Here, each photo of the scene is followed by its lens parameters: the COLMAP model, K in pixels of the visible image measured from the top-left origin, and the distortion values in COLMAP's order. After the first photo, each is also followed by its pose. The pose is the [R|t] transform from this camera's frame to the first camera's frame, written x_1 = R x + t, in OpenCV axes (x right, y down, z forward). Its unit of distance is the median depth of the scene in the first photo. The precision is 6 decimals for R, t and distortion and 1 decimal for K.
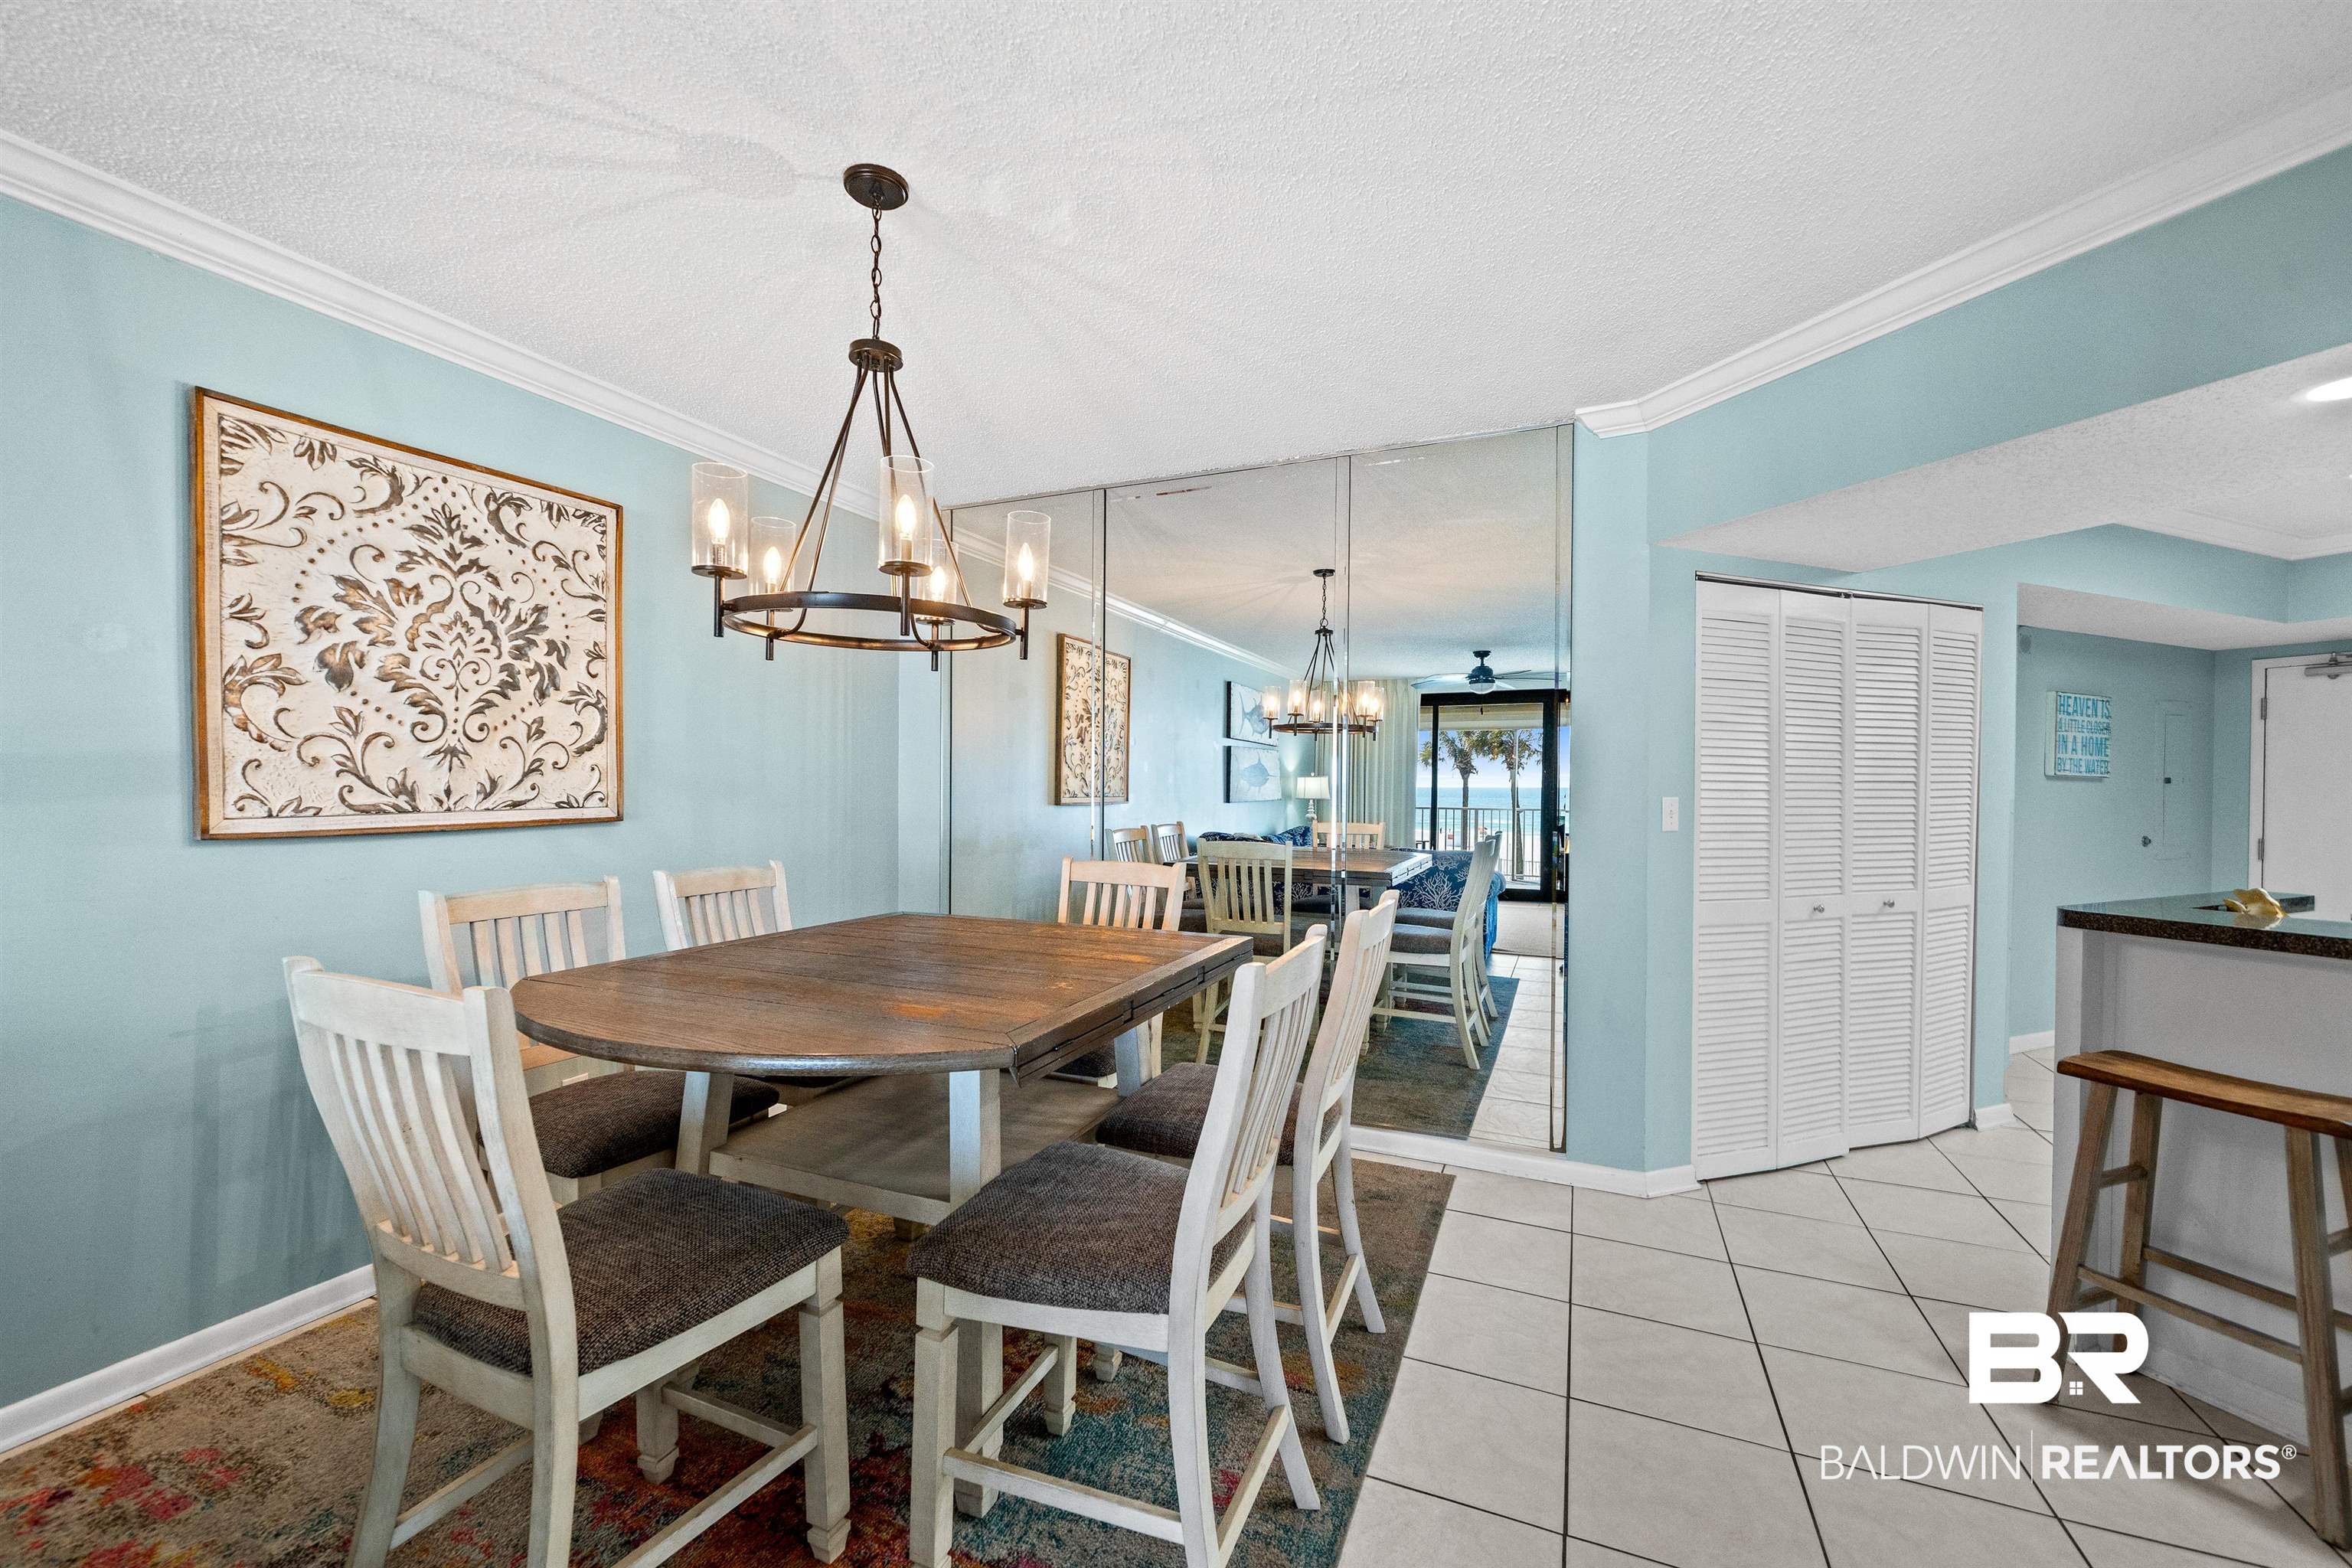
lens RADIAL K [[929.8, 0, 1173.8], [0, 929.8, 786.7], [0, 0, 1]] dist [0.000891, 0.000761]
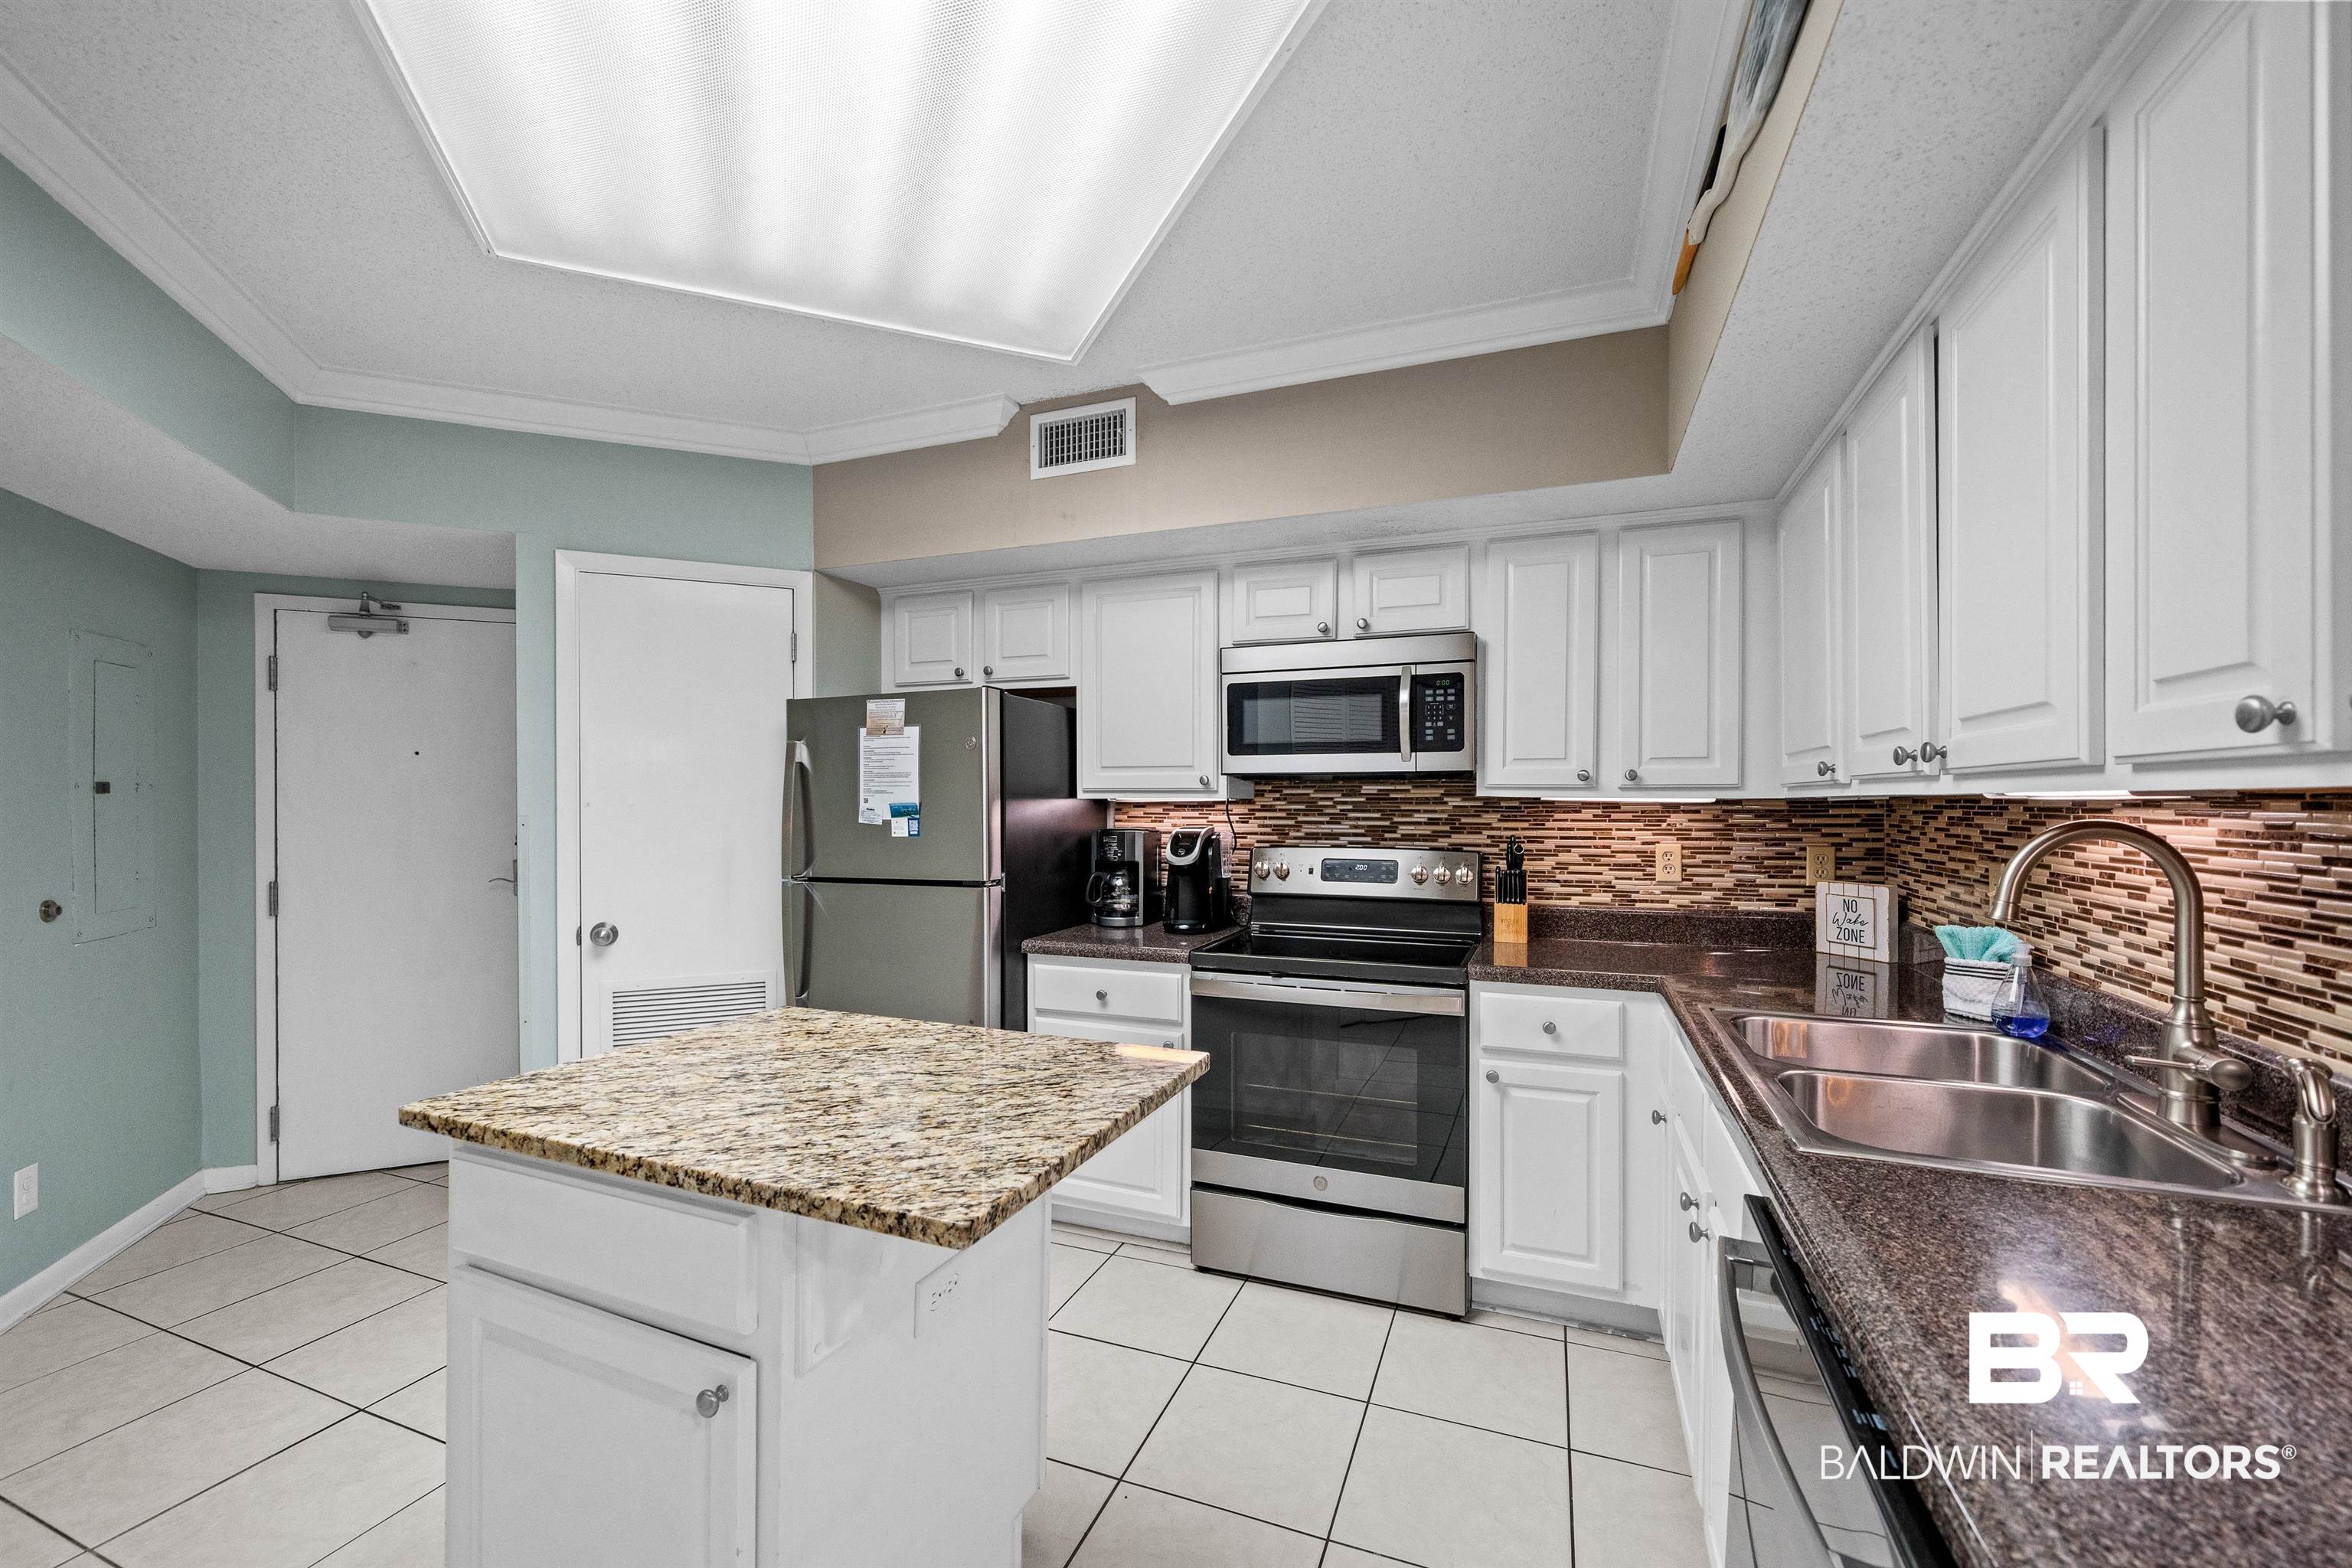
lens RADIAL K [[923.8, 0, 1181.3], [0, 923.8, 798.2], [0, 0, 1]] dist [-0.002520, 0.001482]
pose [[-0.034933, -0.002972, 0.999385, 0.535474], [0.009012, 0.999954, 0.003288, 0.003027], [-0.999349, 0.009121, -0.034904, 0.418722]]
